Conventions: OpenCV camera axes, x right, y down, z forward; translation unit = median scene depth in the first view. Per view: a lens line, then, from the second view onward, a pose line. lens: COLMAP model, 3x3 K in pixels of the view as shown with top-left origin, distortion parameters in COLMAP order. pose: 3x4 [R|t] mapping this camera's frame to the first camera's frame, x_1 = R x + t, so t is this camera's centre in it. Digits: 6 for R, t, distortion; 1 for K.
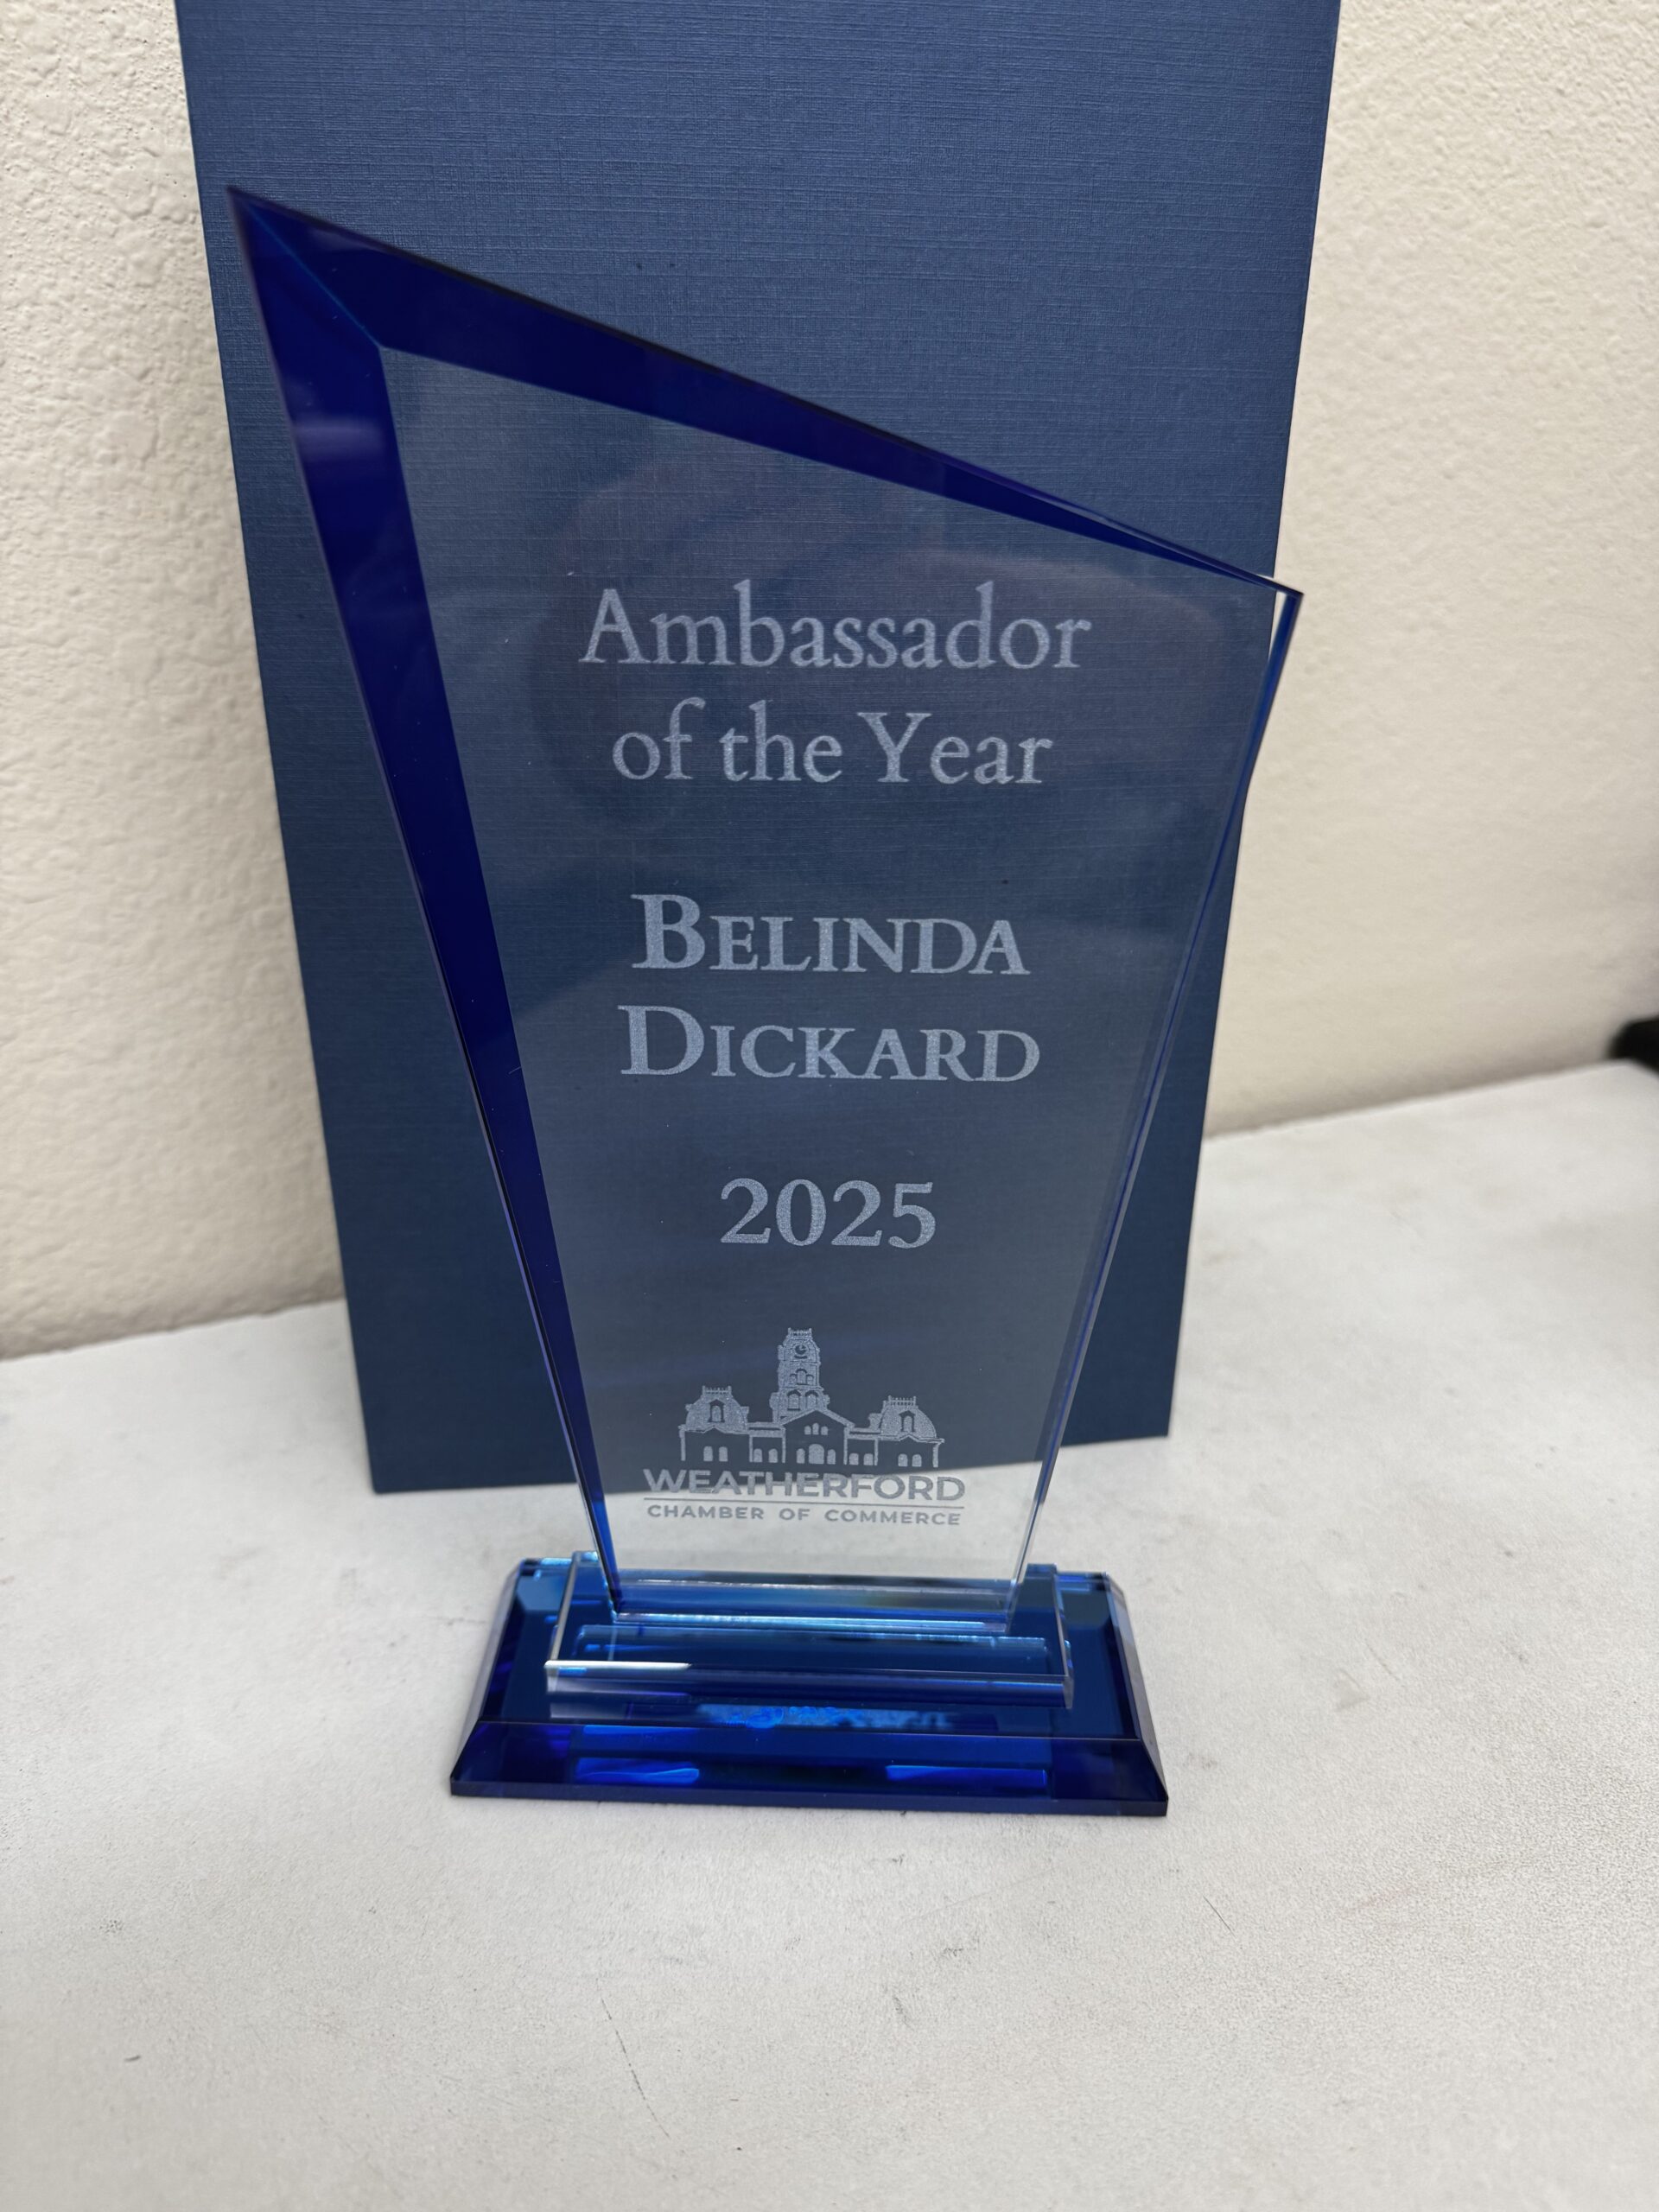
lens RADIAL K [[1563.5, 0, 822.0], [0, 1563.5, 1110.1], [0, 0, 1]] dist [-0.038379, 0.008068]
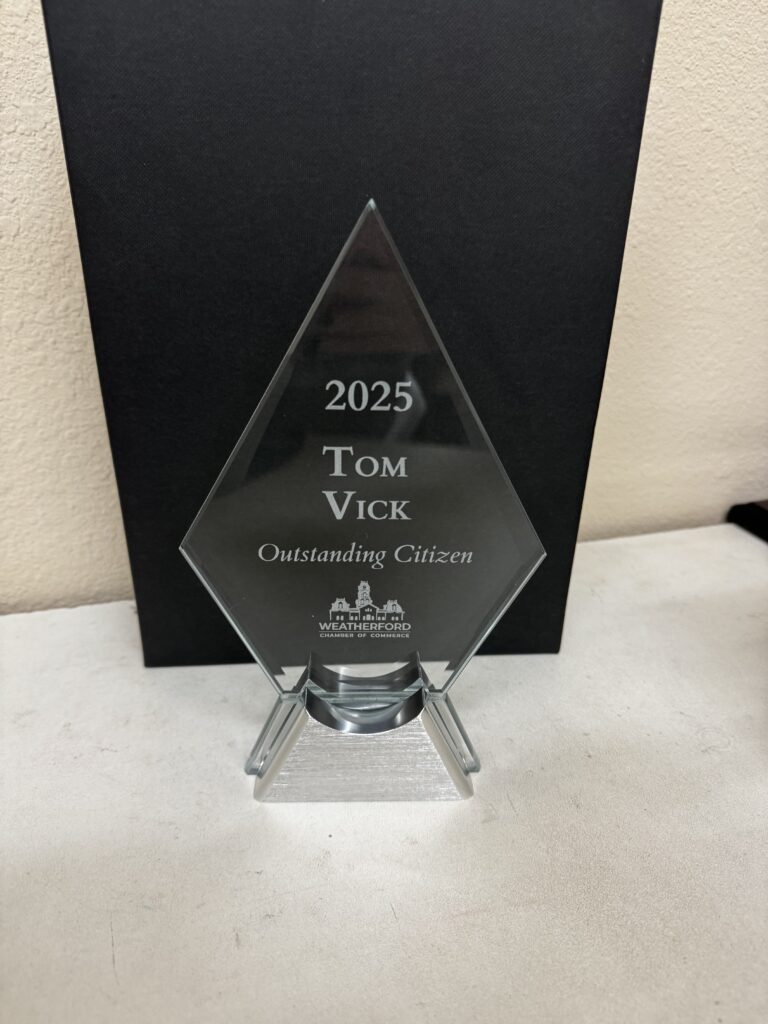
lens RADIAL K [[723.8, 0, 392.3], [0, 723.8, 512.0], [0, 0, 1]] dist [-0.038379, 0.008068]
pose [[0.995455, 0.048249, -0.082109, 0.202783], [-0.048893, 0.998787, -0.005851, -0.026969], [0.081727, 0.009839, 0.996606, -0.013344]]
